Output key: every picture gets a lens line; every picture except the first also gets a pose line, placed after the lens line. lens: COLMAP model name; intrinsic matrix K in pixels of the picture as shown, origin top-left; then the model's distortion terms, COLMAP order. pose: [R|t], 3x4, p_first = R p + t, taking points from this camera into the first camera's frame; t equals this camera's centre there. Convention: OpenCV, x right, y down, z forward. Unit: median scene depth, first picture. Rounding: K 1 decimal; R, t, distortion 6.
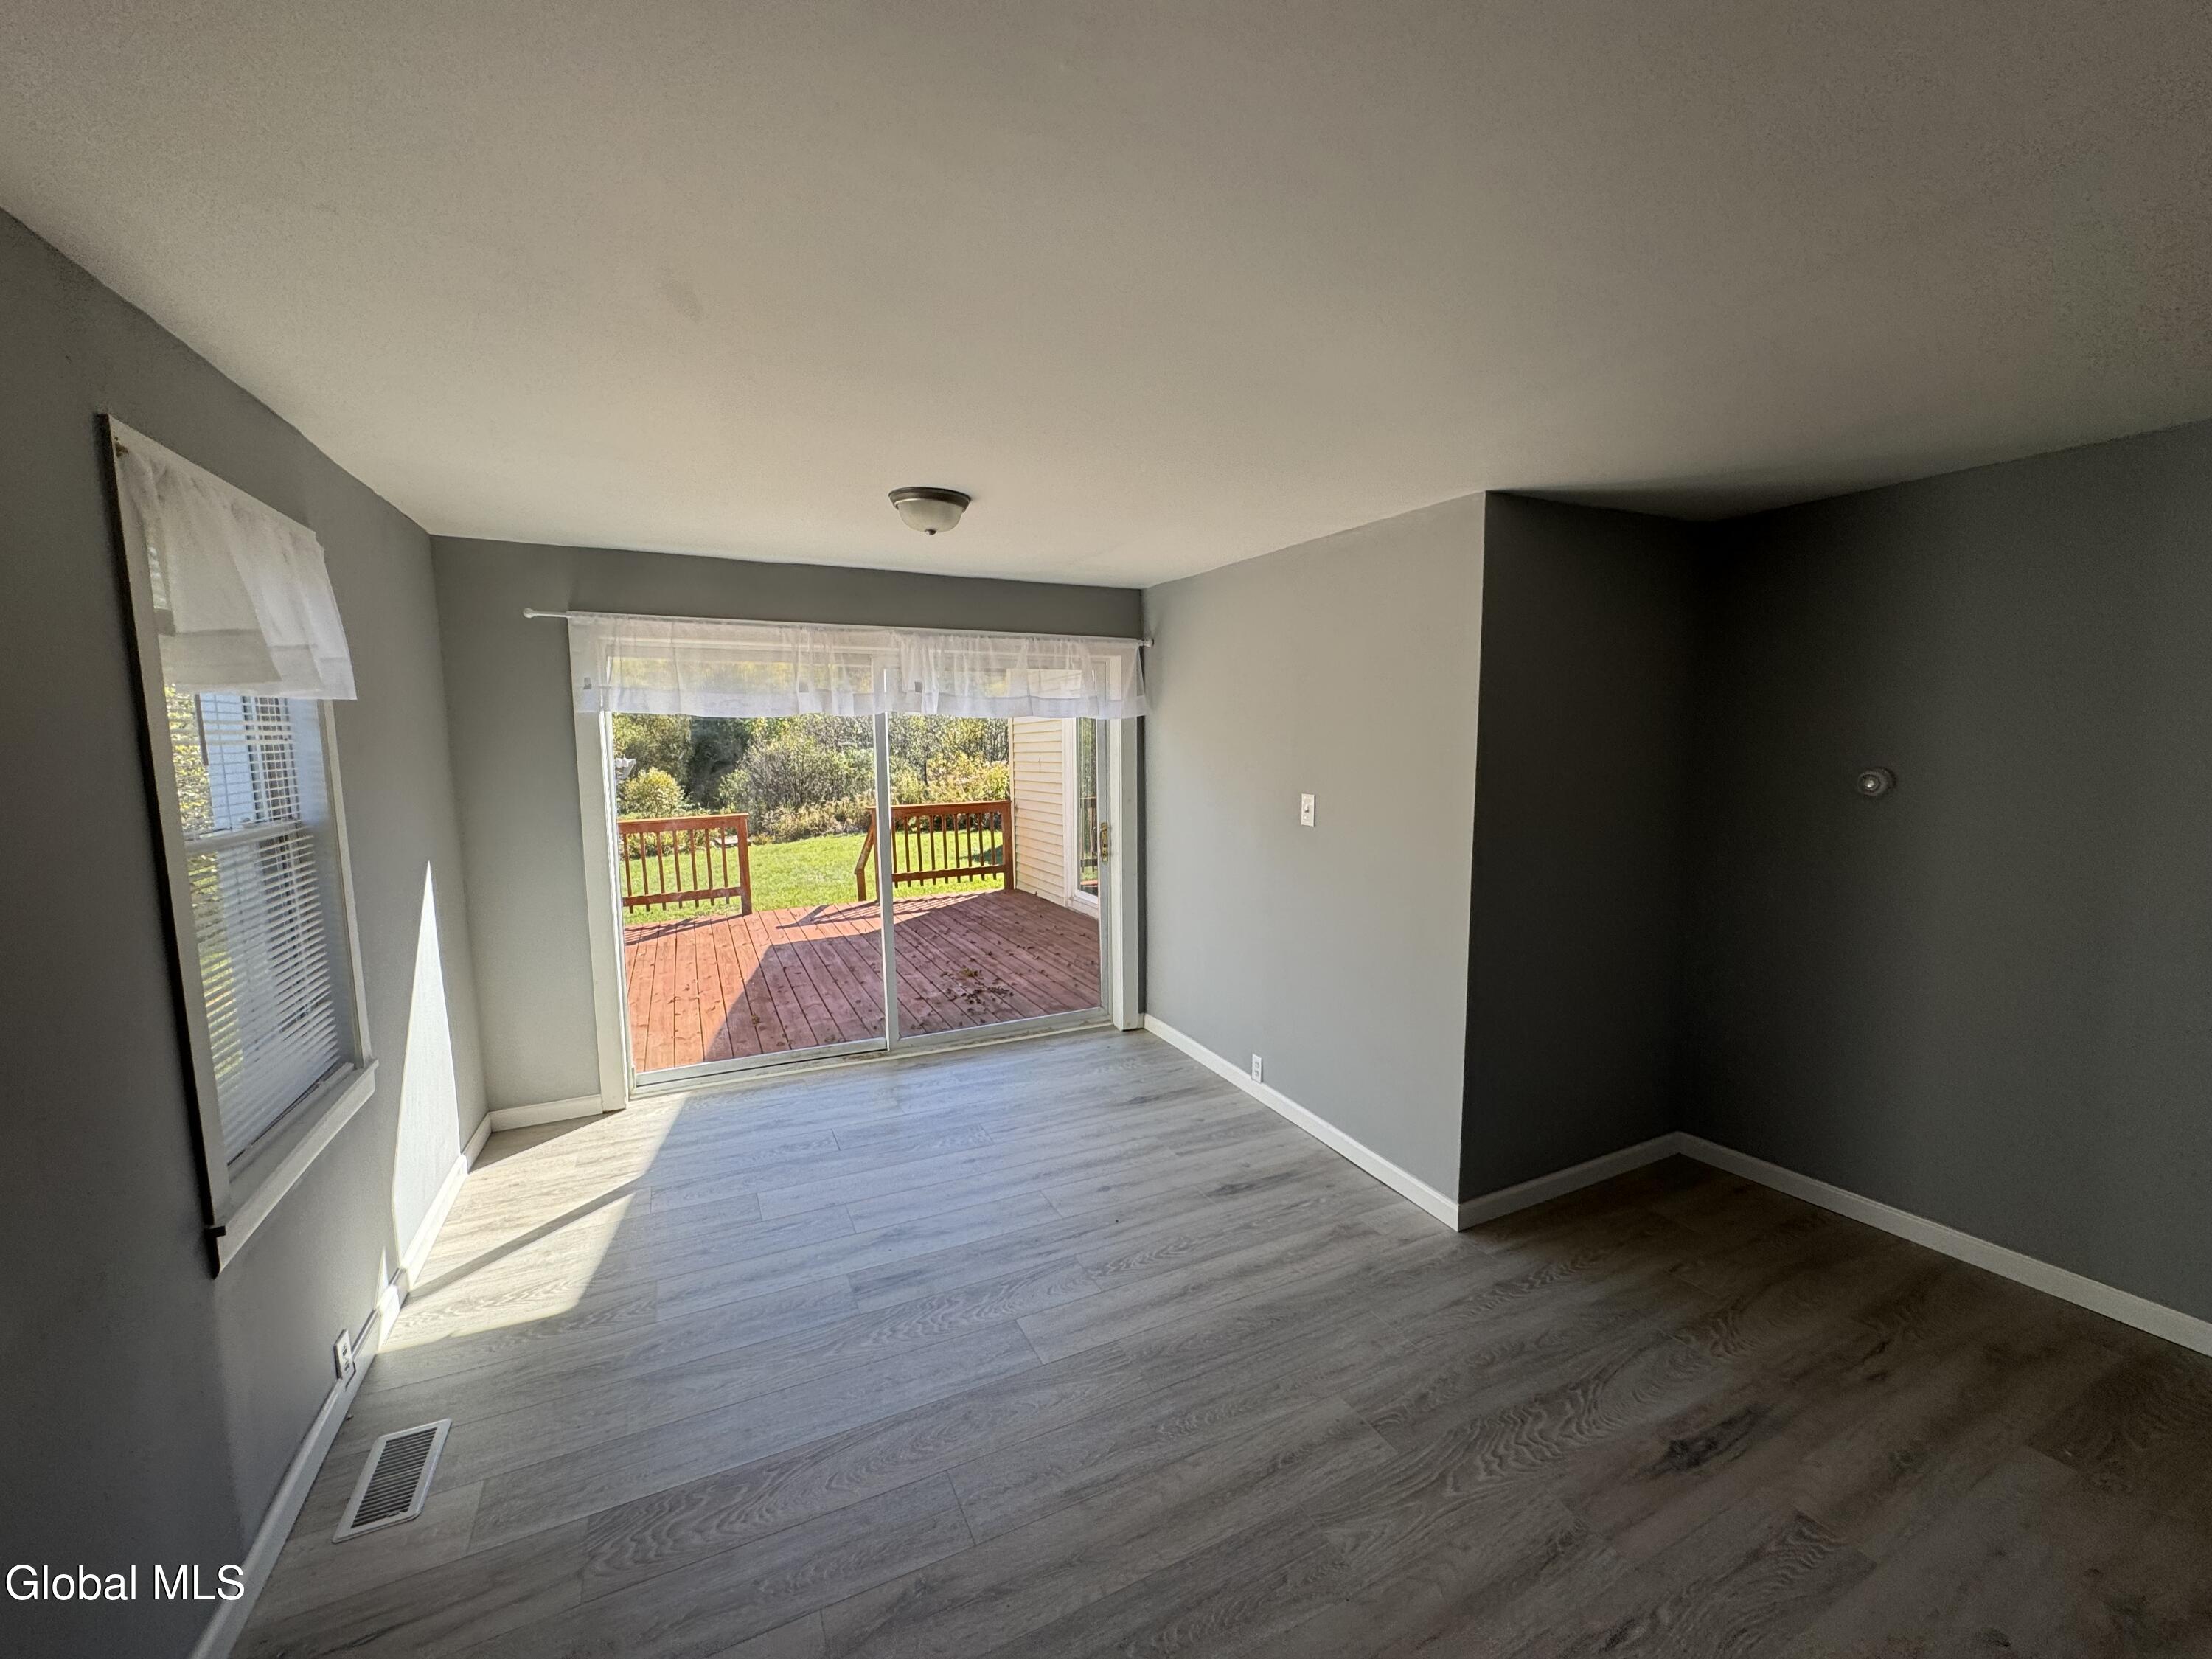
lens RADIAL K [[888.6, 0, 1099.1], [0, 888.6, 823.2], [0, 0, 1]] dist [0.001258, -0.000052]
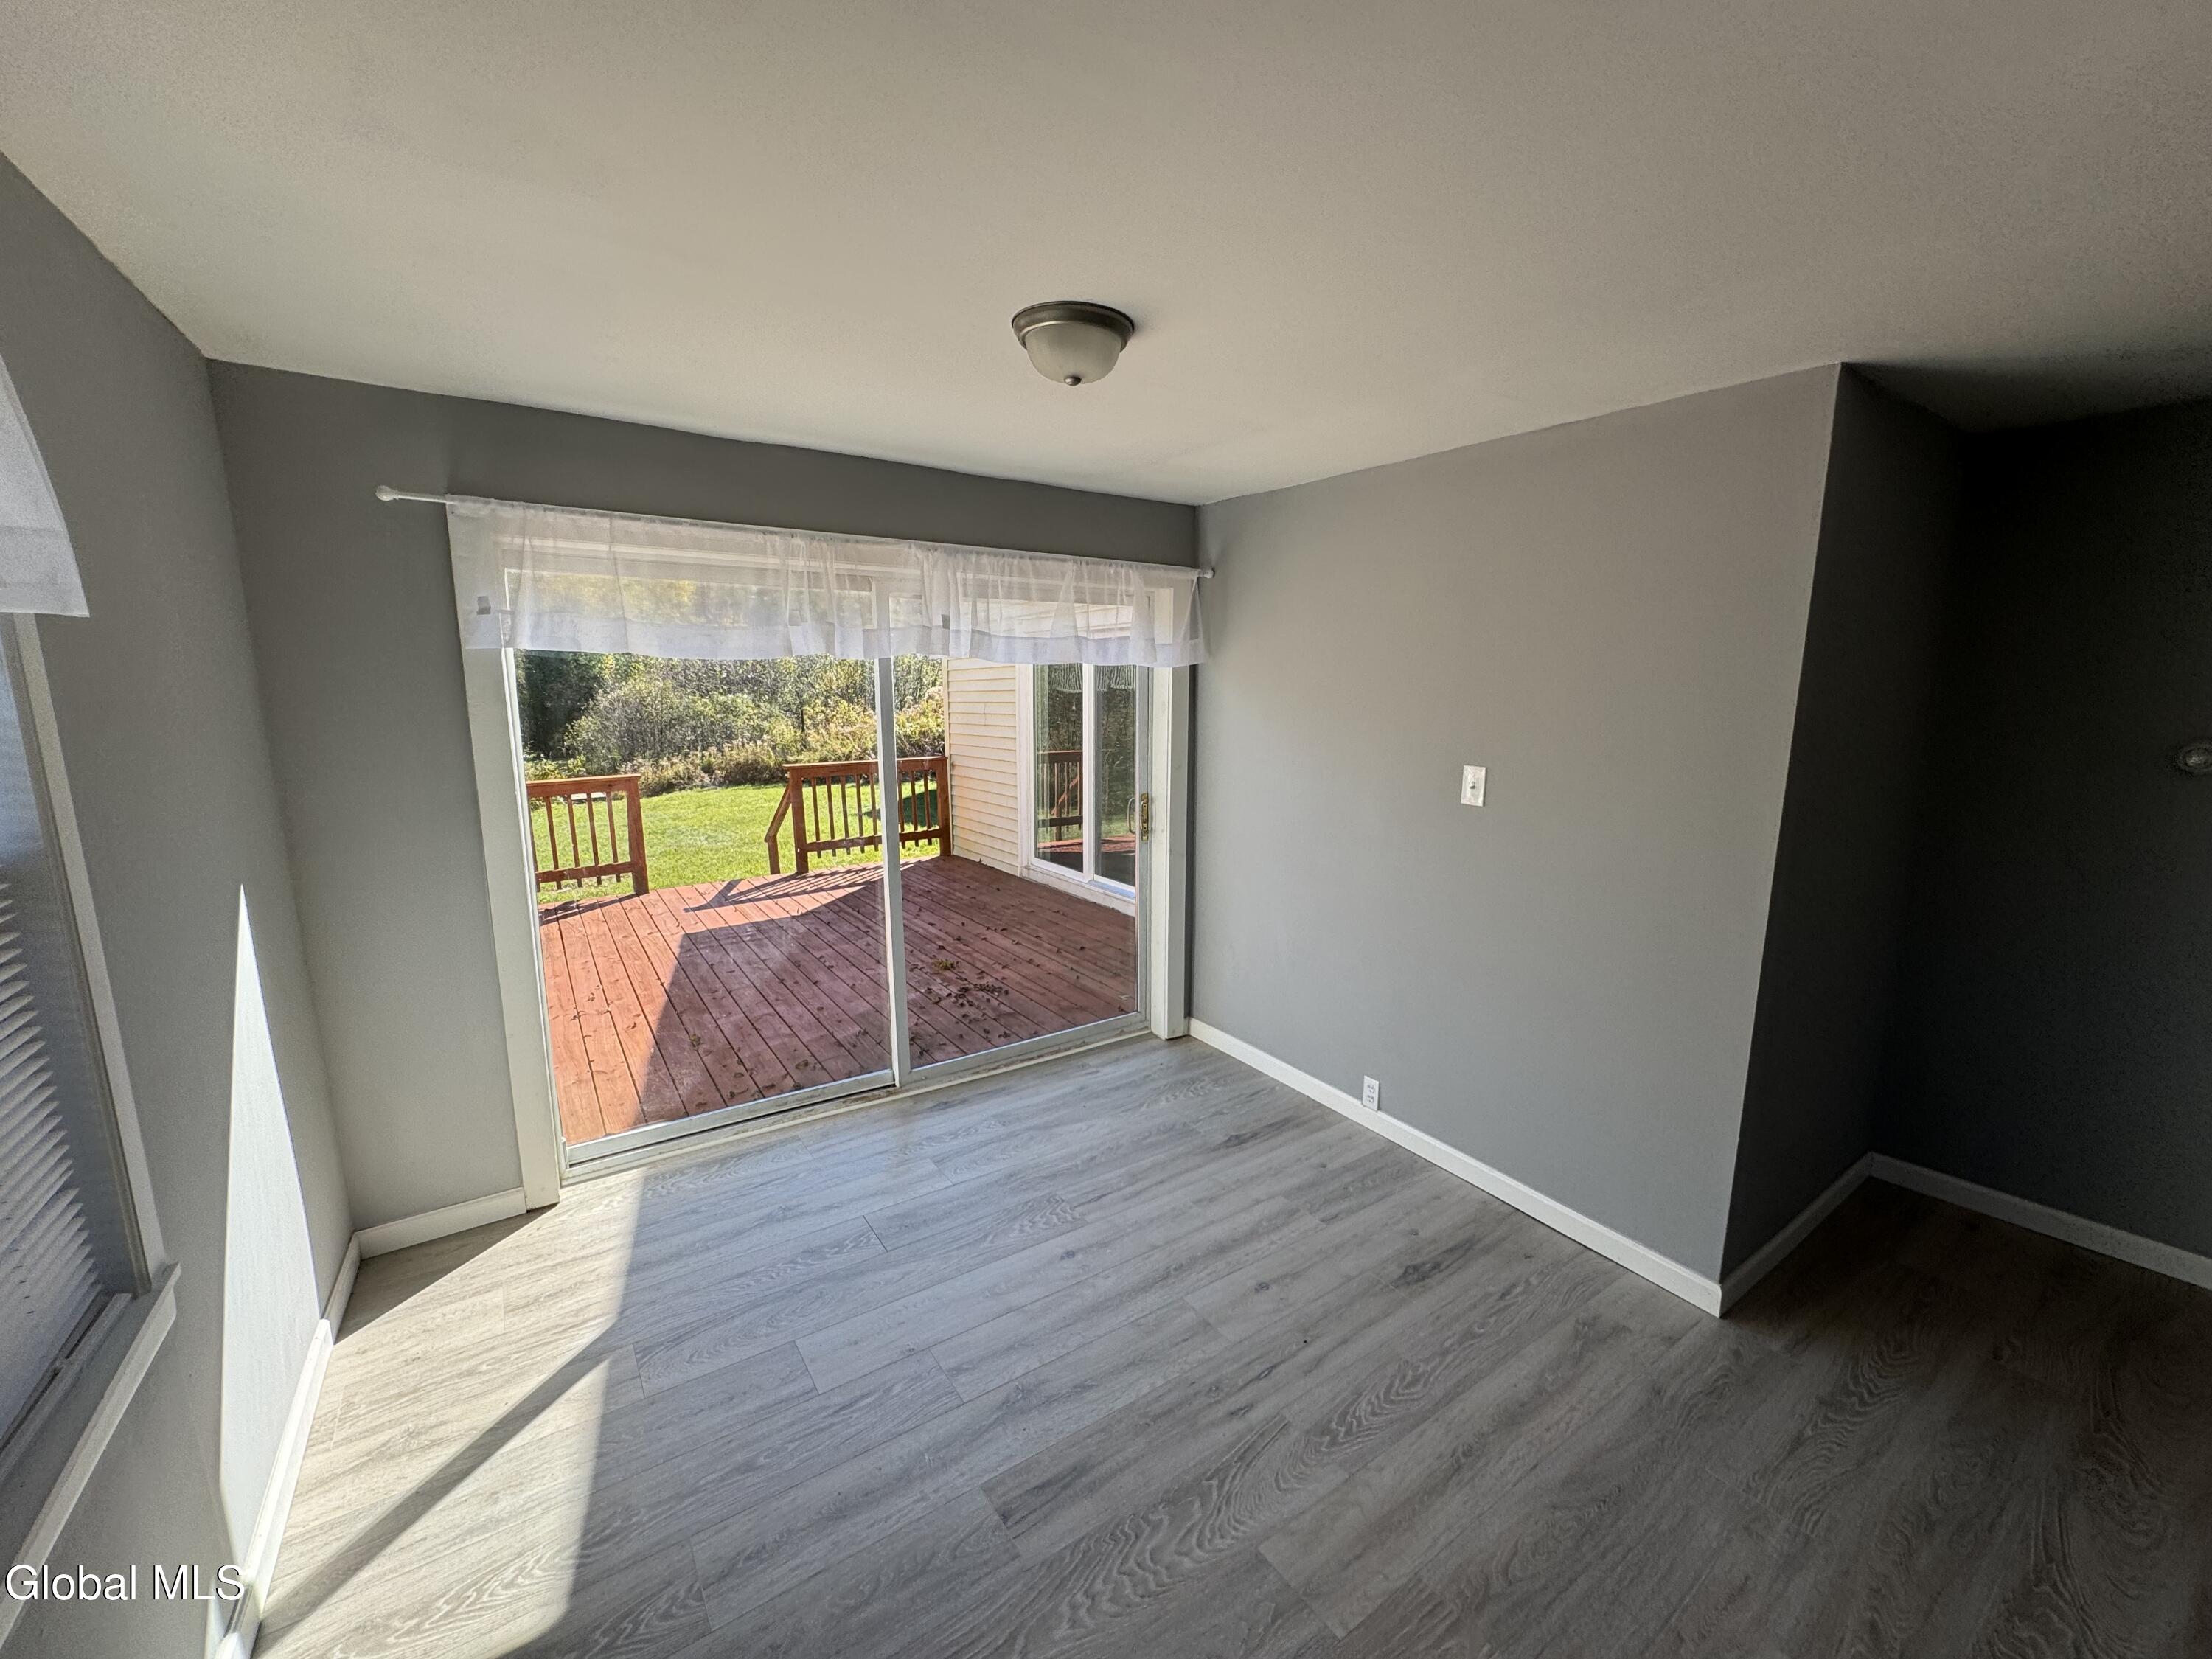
lens RADIAL K [[888.6, 0, 1099.1], [0, 888.6, 823.2], [0, 0, 1]] dist [0.001258, -0.000052]
pose [[0.989360, -0.013293, 0.144878, -0.187369], [0.004713, 0.998223, 0.059405, -0.026762], [-0.145410, -0.058090, 0.987665, 0.225092]]
